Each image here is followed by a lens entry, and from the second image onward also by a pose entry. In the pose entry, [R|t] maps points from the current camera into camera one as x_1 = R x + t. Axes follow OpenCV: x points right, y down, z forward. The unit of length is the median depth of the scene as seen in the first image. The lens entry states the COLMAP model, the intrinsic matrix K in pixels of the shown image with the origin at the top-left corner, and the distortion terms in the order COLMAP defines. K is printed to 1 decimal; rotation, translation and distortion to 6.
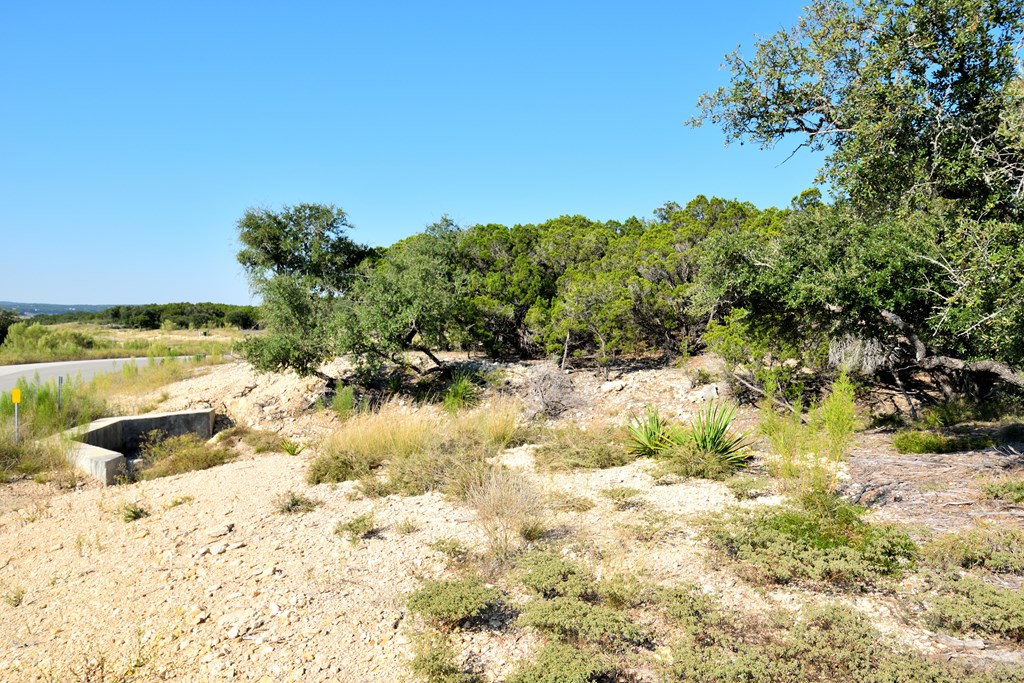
lens RADIAL K [[707.4, 0, 514.0], [0, 707.4, 337.5], [0, 0, 1]] dist [-0.006989, -0.000217]
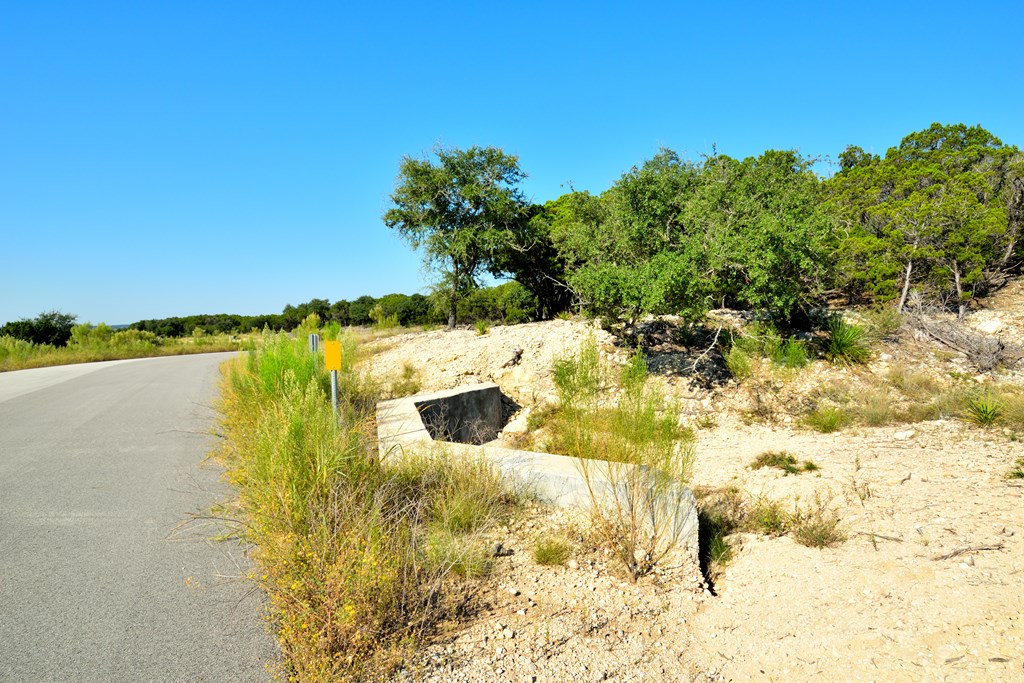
lens RADIAL K [[556.1, 0, 511.0], [0, 556.1, 342.7], [0, 0, 1]] dist [0.004320, 0.000251]
pose [[0.995146, -0.046639, 0.086653, -0.380952], [0.045482, 0.998848, 0.015281, 0.045293], [-0.087266, -0.011266, 0.996121, 0.379698]]
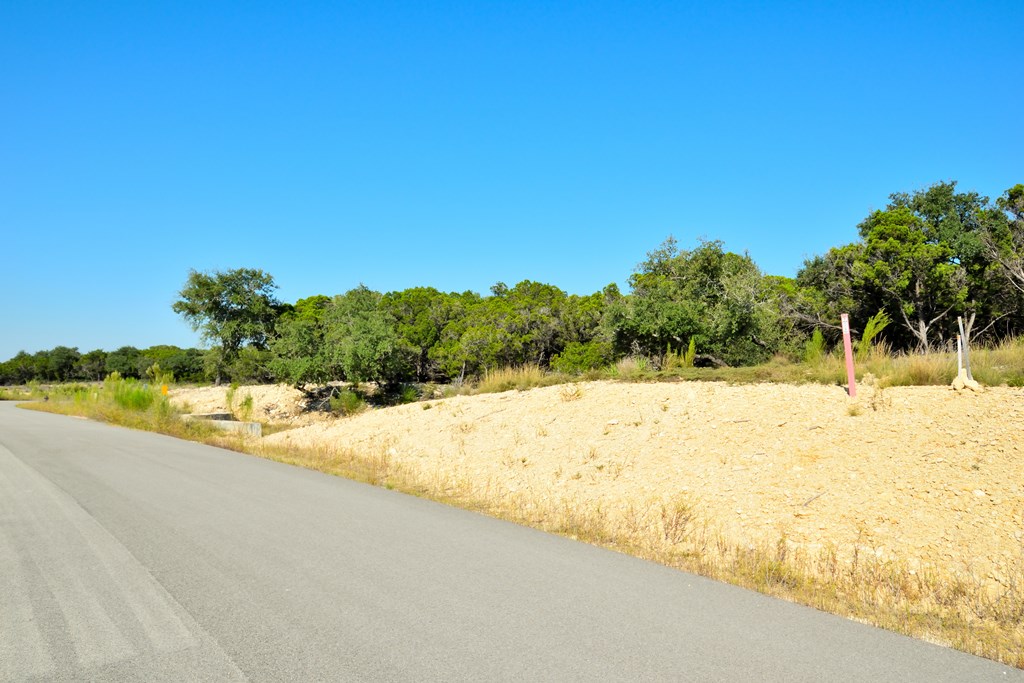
lens RADIAL K [[668.4, 0, 513.1], [0, 668.4, 349.2], [0, 0, 1]] dist [-0.003032, -0.004437]
pose [[0.932075, 0.019398, 0.361745, -0.324179], [0.007877, 0.997244, -0.073771, 0.065558], [-0.362179, 0.071609, 0.929354, -0.380952]]
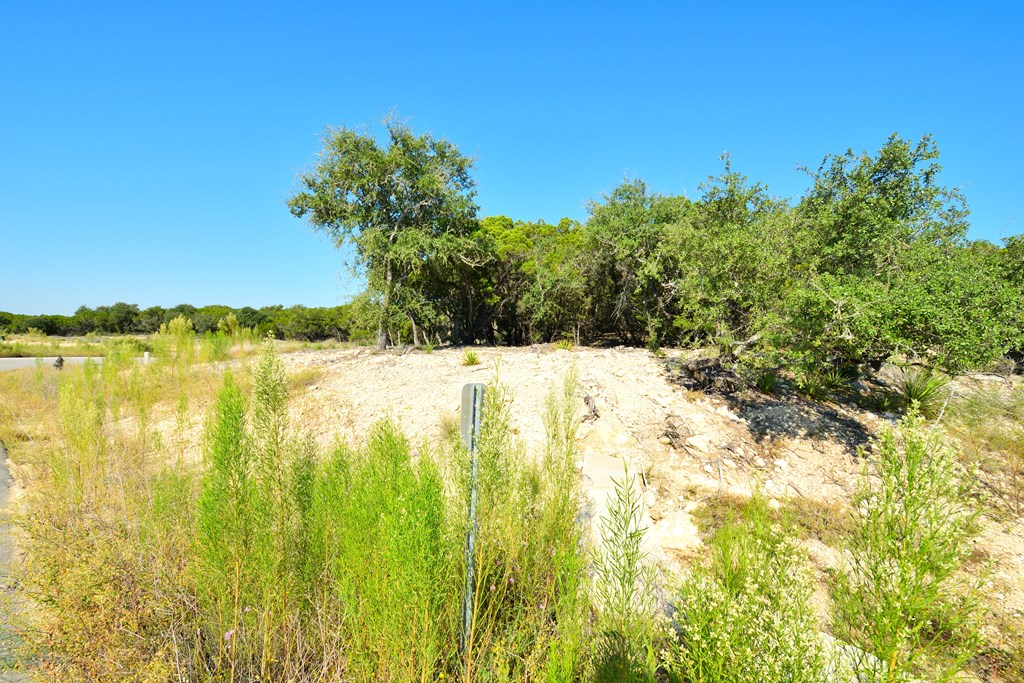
lens RADIAL K [[445.9, 0, 512.6], [0, 445.9, 341.6], [0, 0, 1]] dist [-0.004017, -0.000851]
pose [[0.883775, 0.020072, 0.467481, -0.504449], [-0.010238, 0.999670, -0.023567, 0.033049], [-0.467799, 0.016041, 0.883689, 0.663853]]
